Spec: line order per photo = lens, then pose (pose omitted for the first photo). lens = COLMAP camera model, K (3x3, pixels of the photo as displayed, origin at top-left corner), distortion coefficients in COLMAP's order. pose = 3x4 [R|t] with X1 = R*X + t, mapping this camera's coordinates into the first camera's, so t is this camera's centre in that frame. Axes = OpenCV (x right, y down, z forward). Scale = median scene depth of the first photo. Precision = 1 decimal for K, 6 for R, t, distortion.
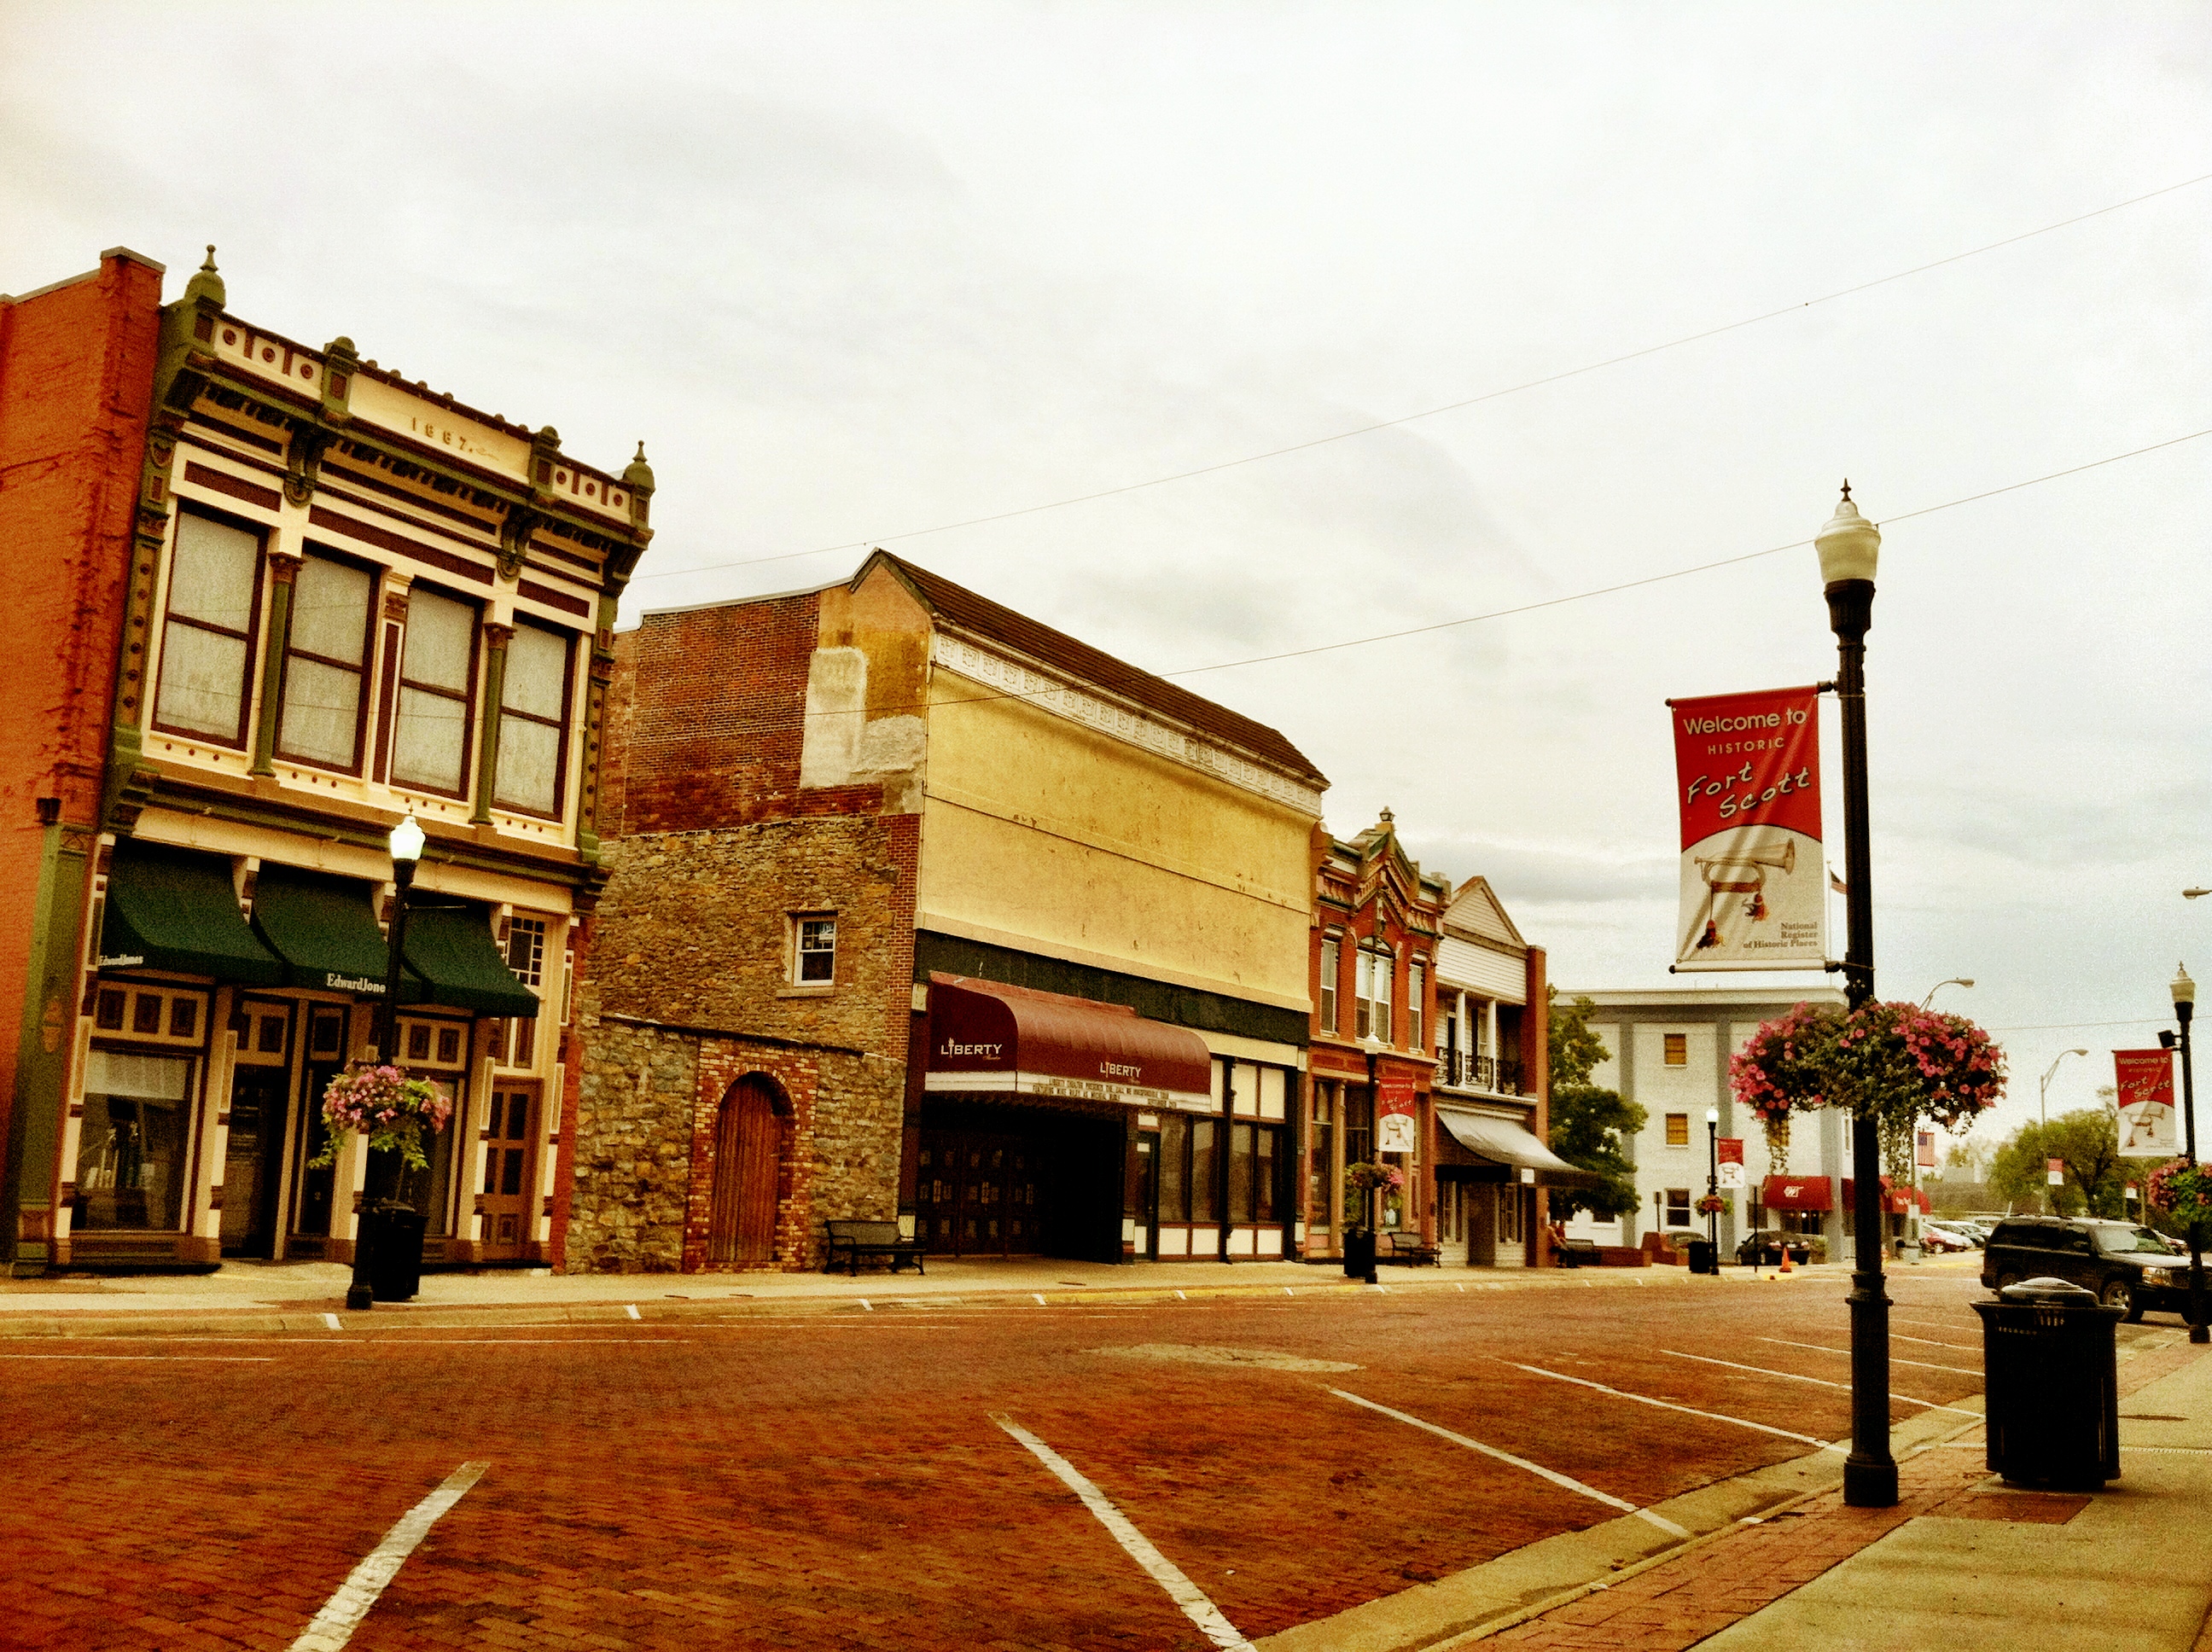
lens RADIAL K [[2196.3, 0, 1106.0], [0, 2196.3, 826.0], [0, 0, 1]] dist [0.065855, -0.003658]
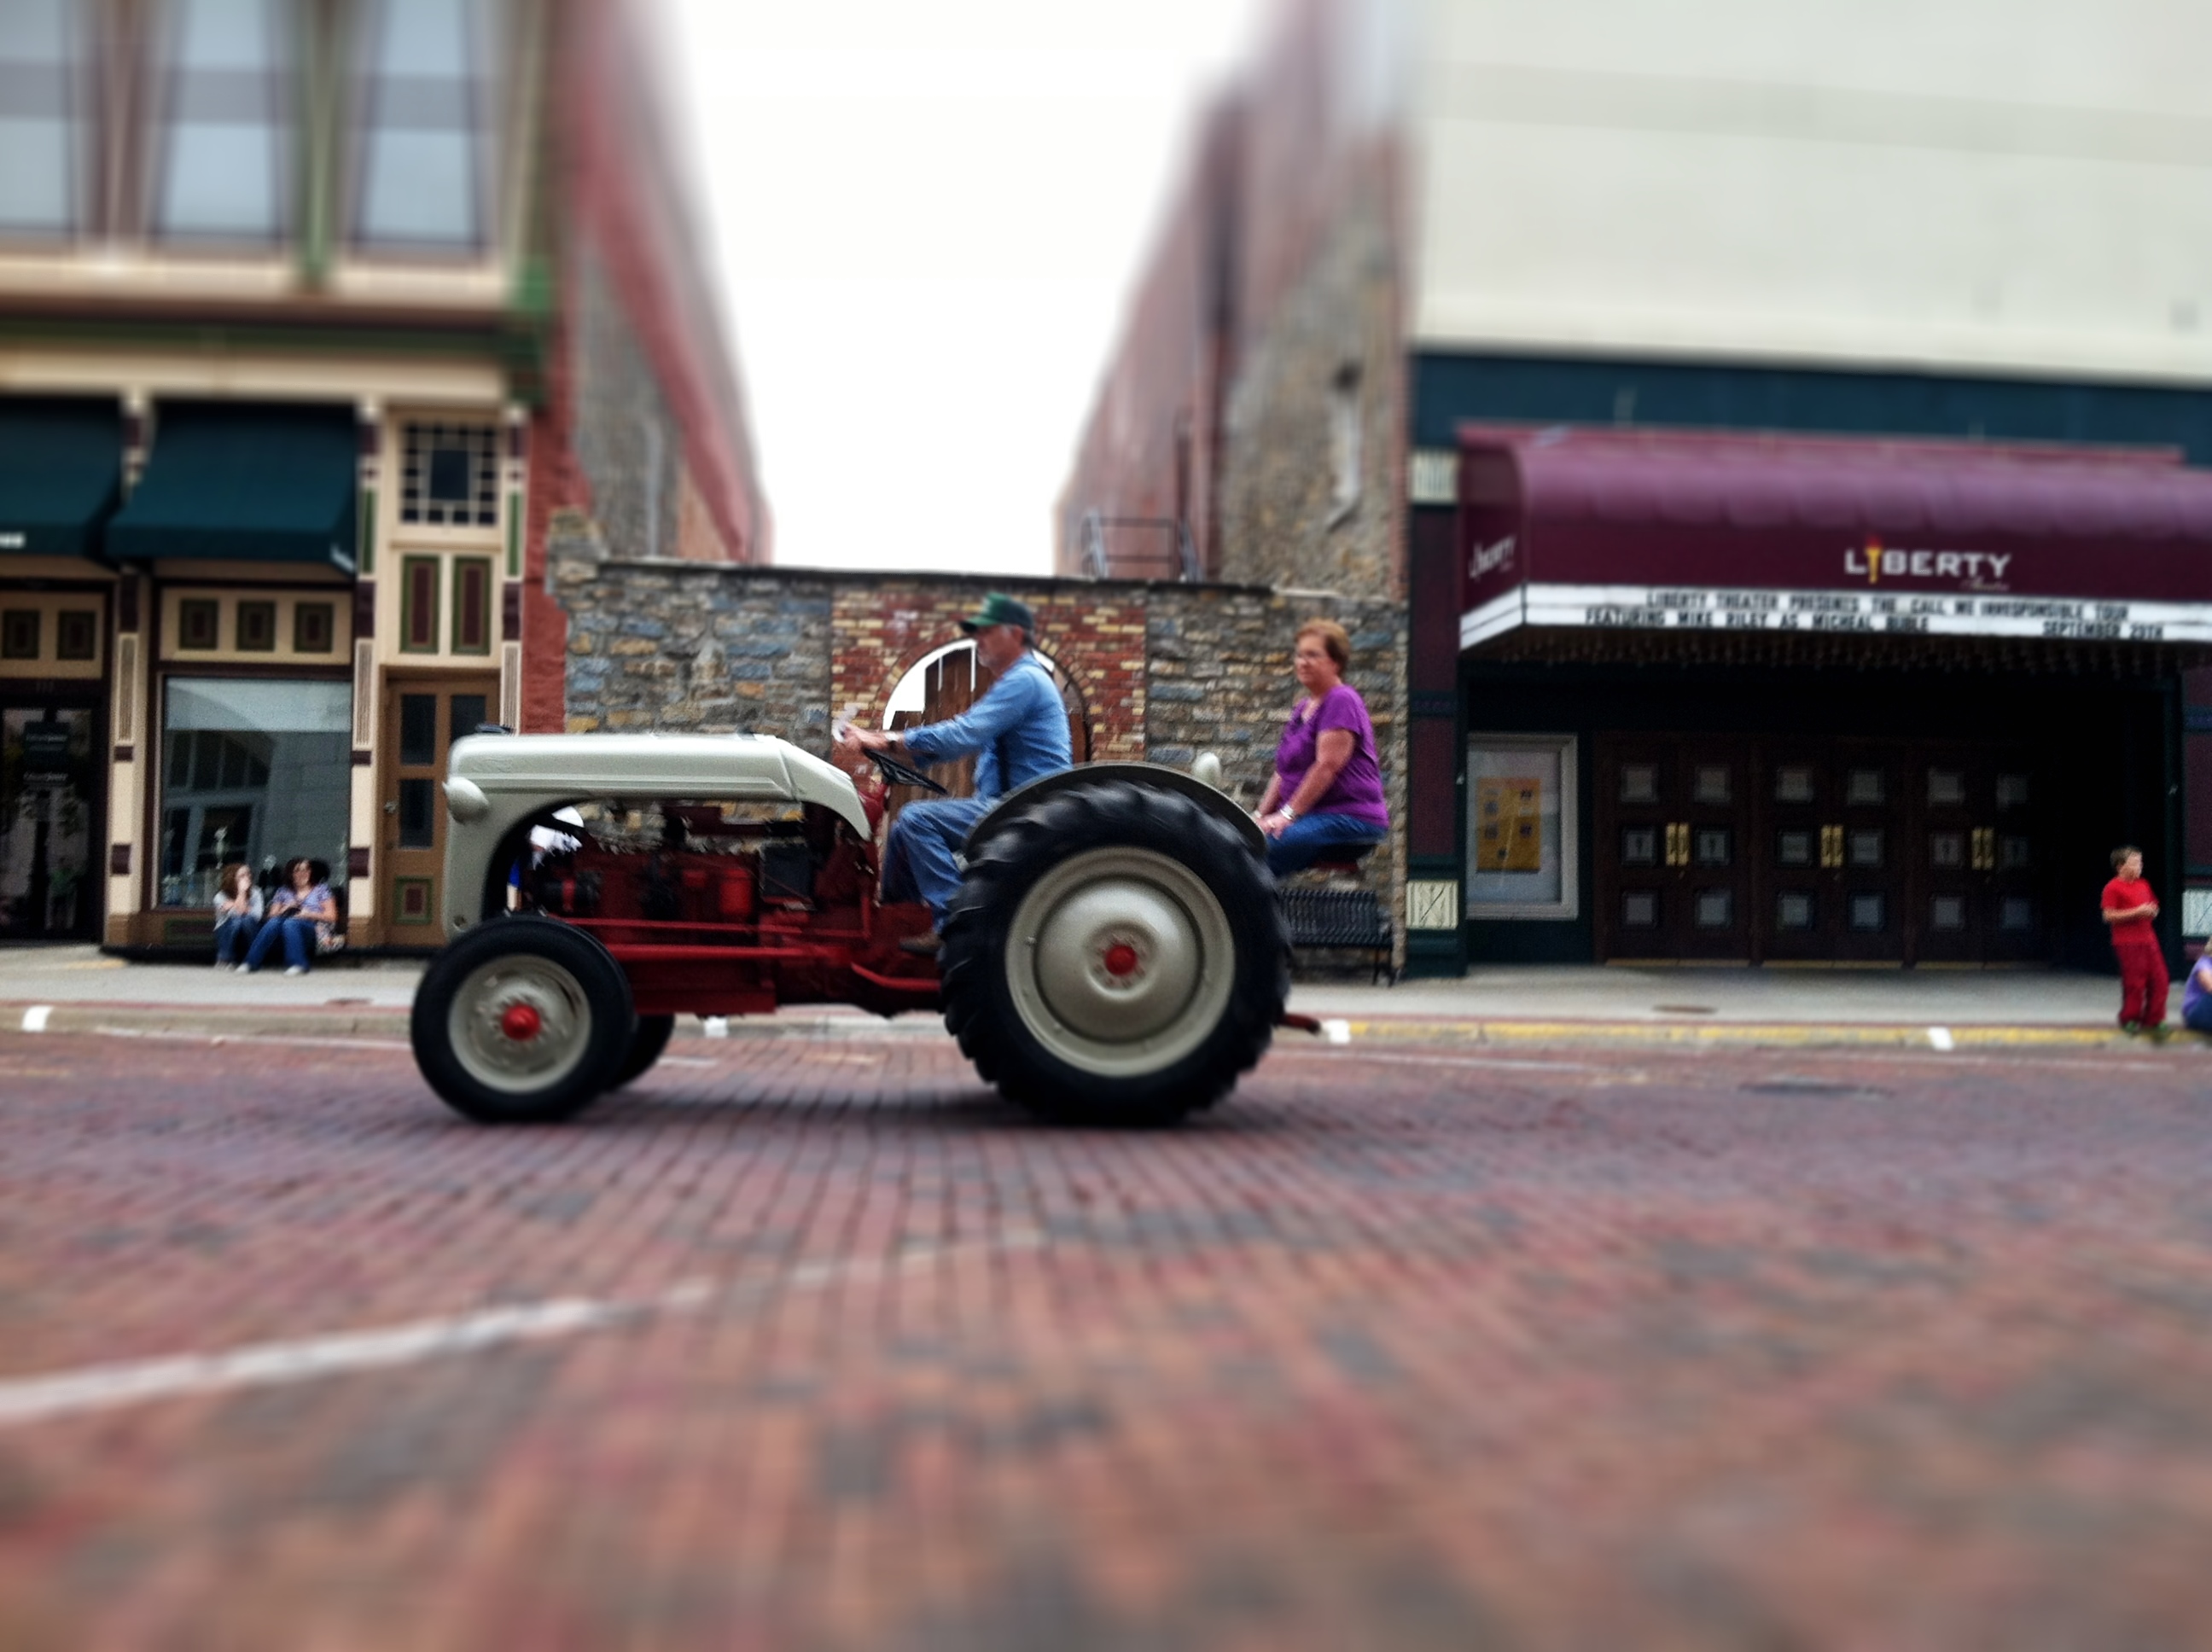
lens RADIAL K [[2196.3, 0, 1106.0], [0, 2196.3, 826.0], [0, 0, 1]] dist [0.065855, -0.003658]
pose [[0.606996, -0.063070, -0.792199, 0.304608], [0.143504, 0.989158, 0.031205, 0.143402], [0.781641, -0.132625, 0.609465, 0.649442]]
